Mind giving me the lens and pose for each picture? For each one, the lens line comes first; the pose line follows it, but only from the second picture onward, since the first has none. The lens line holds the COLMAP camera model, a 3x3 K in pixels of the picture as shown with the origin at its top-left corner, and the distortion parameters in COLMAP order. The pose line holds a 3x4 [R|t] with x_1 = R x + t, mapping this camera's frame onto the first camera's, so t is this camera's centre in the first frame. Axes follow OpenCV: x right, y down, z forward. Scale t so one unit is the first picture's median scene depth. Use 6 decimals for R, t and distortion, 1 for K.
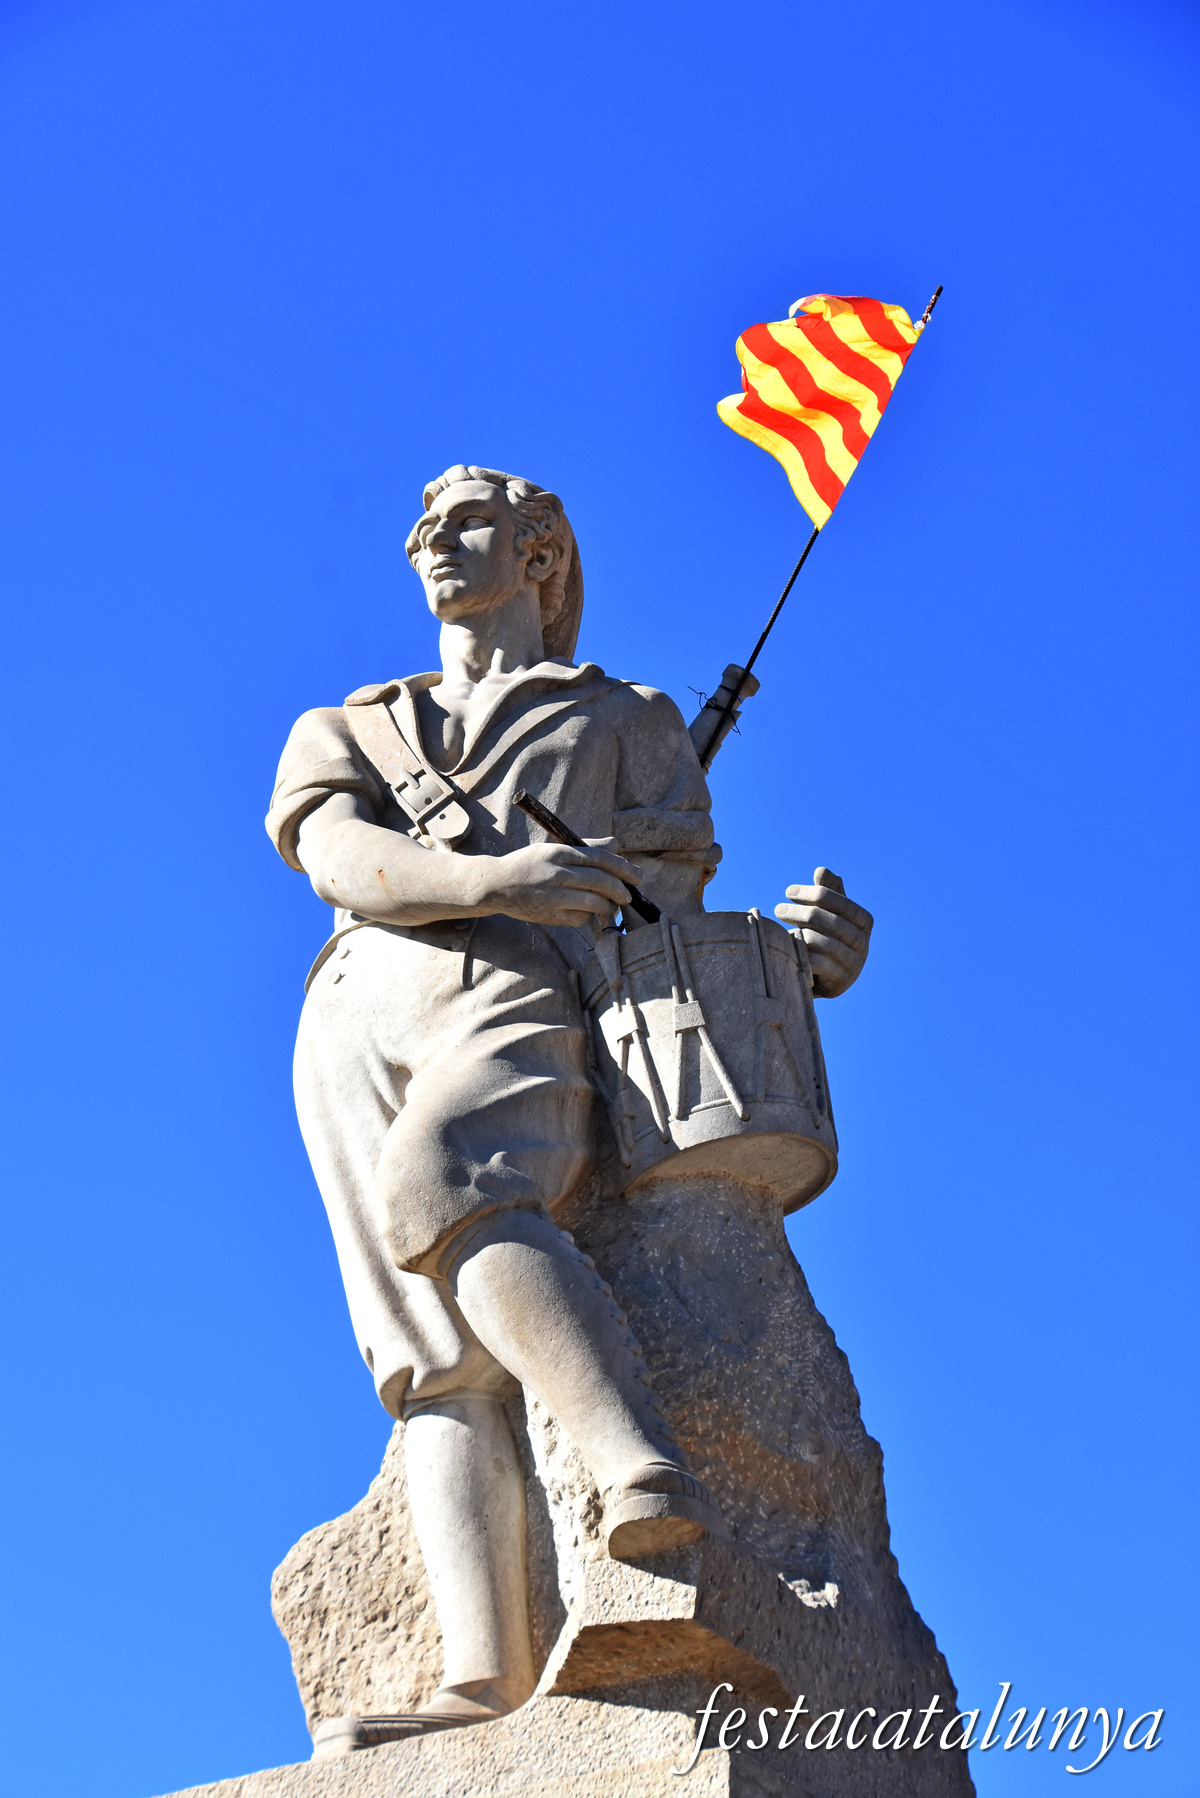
lens RADIAL K [[4327.4, 0, 601.1], [0, 4327.4, 895.6], [0, 0, 1]] dist [0.641792, 0.000000]
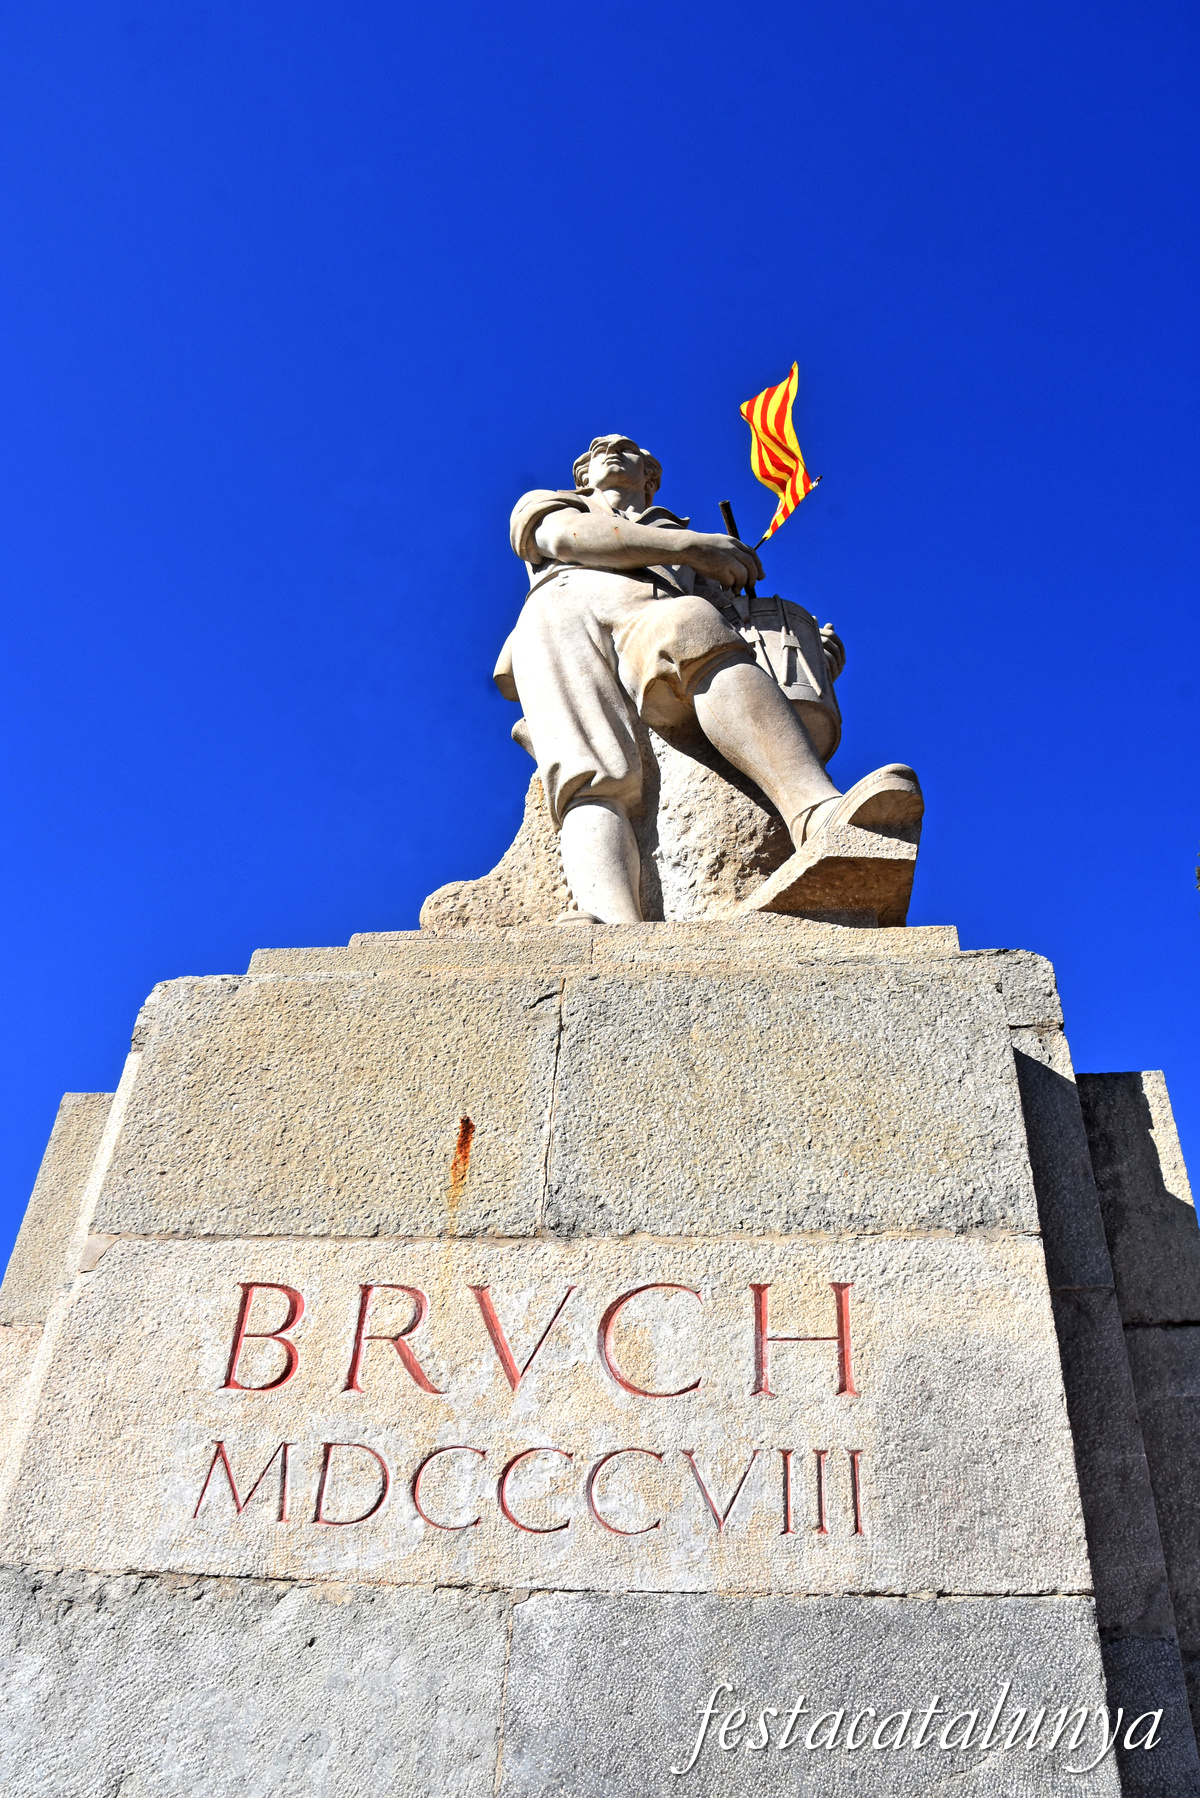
lens RADIAL K [[1403.0, 0, 610.5], [0, 1403.0, 915.9], [0, 0, 1]] dist [-0.150898, 0.071195]
pose [[0.886205, 0.316680, 0.338163, -0.196839], [-0.248406, 0.940916, -0.230157, 0.276262], [-0.391069, 0.119965, 0.912509, 0.531334]]
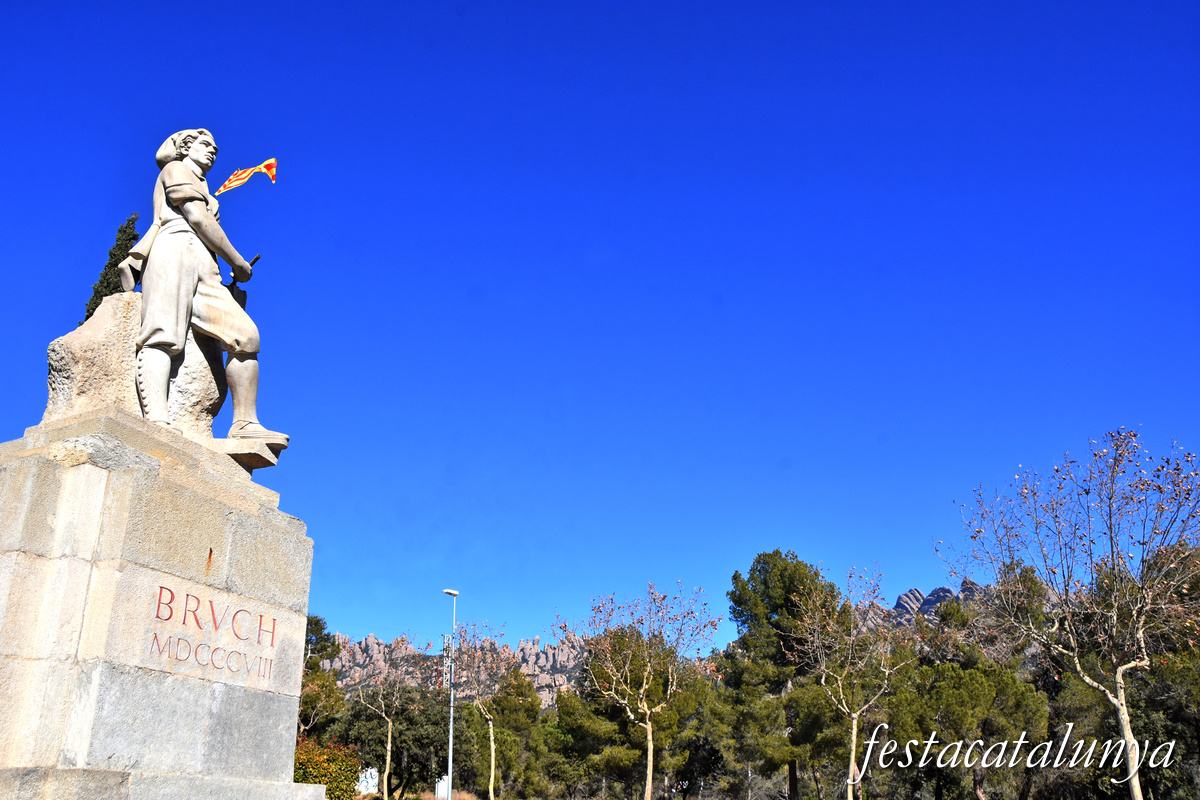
lens RADIAL K [[936.3, 0, 611.3], [0, 936.3, 399.5], [0, 0, 1]] dist [-0.150898, 0.071195]
pose [[-0.188960, 0.402047, 0.895909, -0.857849], [-0.450585, 0.775131, -0.442882, 0.339471], [-0.872506, -0.487370, 0.034688, 0.591284]]
